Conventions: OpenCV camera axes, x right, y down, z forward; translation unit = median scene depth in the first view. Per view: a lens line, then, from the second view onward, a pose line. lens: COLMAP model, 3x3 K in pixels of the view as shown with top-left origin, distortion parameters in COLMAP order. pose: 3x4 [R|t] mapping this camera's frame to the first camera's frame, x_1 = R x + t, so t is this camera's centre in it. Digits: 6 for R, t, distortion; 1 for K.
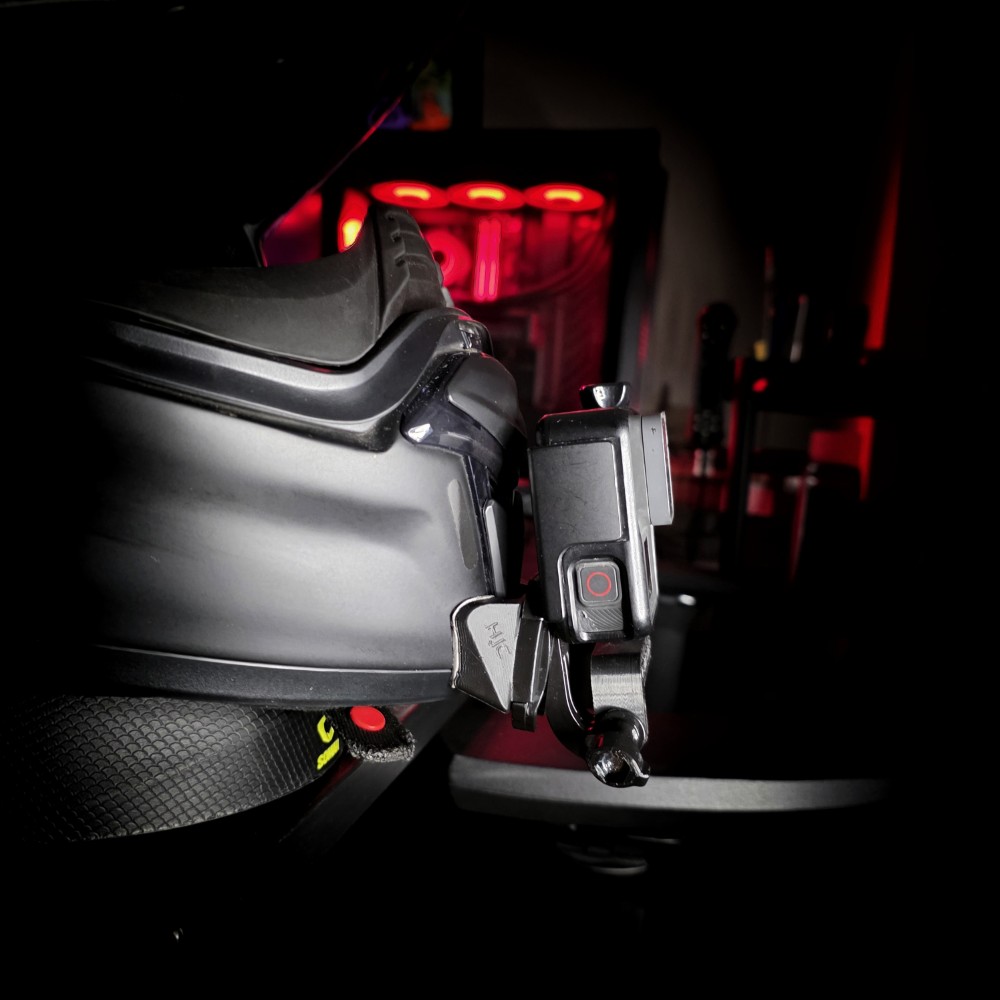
lens RADIAL K [[956.6, 0, 529.5], [0, 956.6, 512.3], [0, 0, 1]] dist [0.039845, 0.000000]
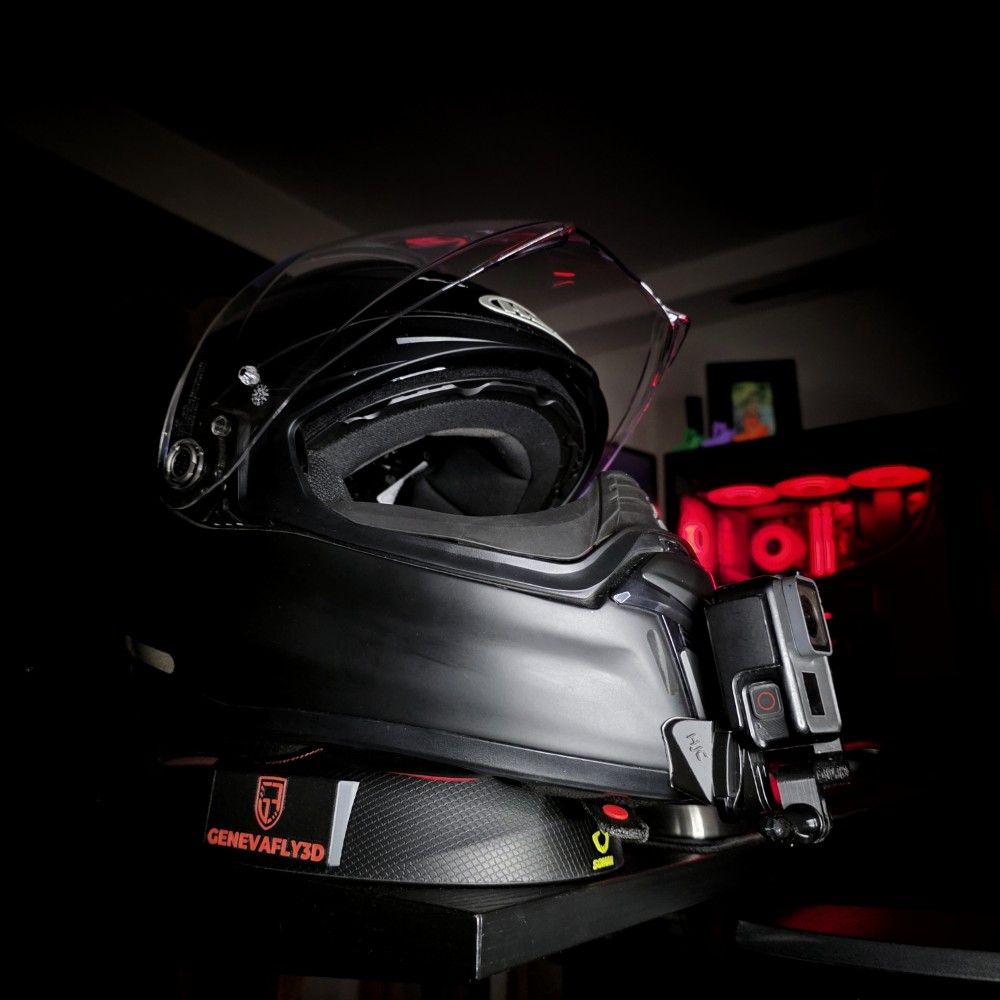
lens RADIAL K [[956.6, 0, 492.4], [0, 956.6, 498.9], [0, 0, 1]] dist [0.039845, 0.000000]
pose [[0.907188, -0.146892, -0.394249, 0.301461], [0.007047, 0.942244, -0.334852, 0.259989], [0.420666, 0.300996, 0.855828, -0.435627]]
